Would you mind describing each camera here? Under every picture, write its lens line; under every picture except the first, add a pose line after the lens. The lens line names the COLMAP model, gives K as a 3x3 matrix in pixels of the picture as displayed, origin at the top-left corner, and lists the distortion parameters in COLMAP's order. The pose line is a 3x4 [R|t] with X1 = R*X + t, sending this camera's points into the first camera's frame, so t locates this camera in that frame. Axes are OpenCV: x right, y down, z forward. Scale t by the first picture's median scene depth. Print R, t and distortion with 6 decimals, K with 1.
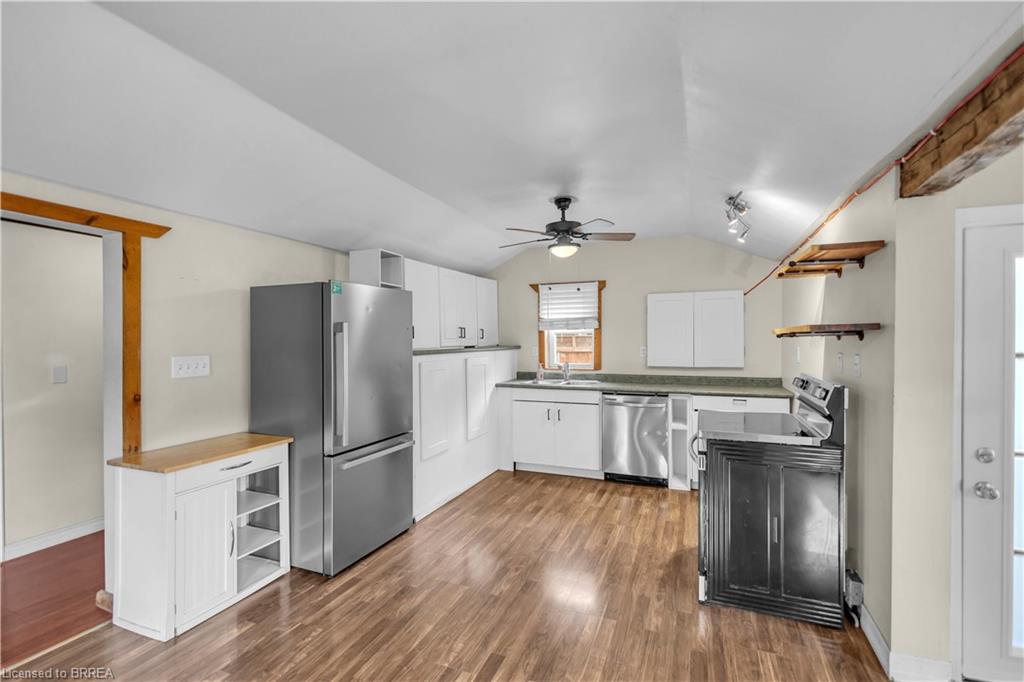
lens RADIAL K [[472.7, 0, 516.1], [0, 472.7, 342.6], [0, 0, 1]] dist [0.008293, 0.001467]
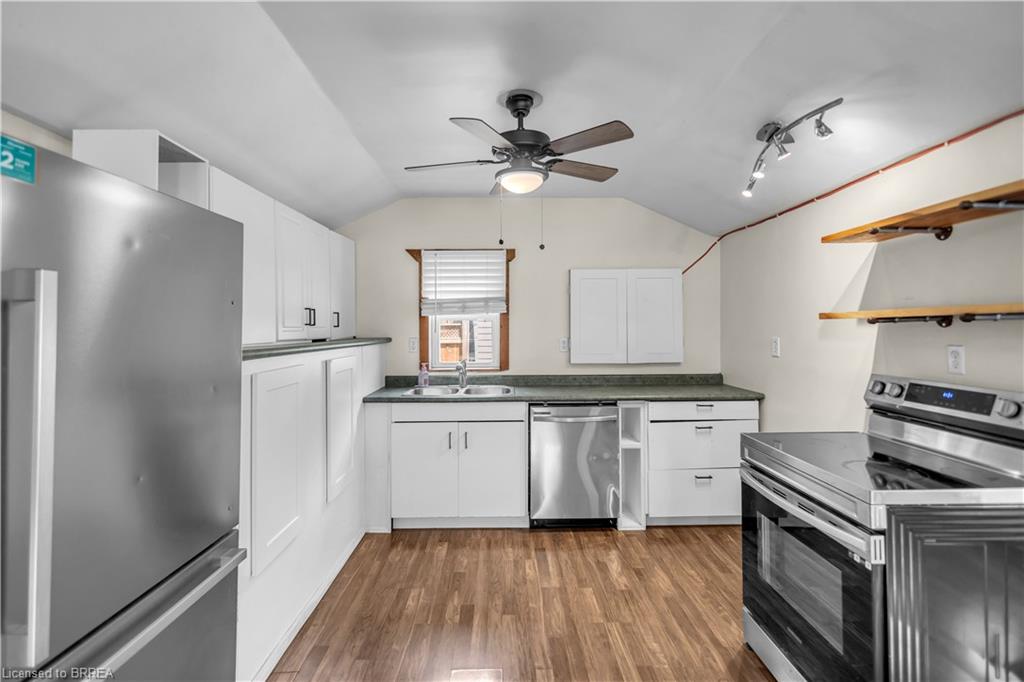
lens RADIAL K [[472.7, 0, 504.6], [0, 472.7, 318.9], [0, 0, 1]] dist [0.008293, 0.001467]
pose [[0.923684, 0.008377, 0.383064, -0.119124], [0.004183, 0.999481, -0.031944, 0.001848], [-0.383132, 0.031108, 0.923169, 0.354880]]
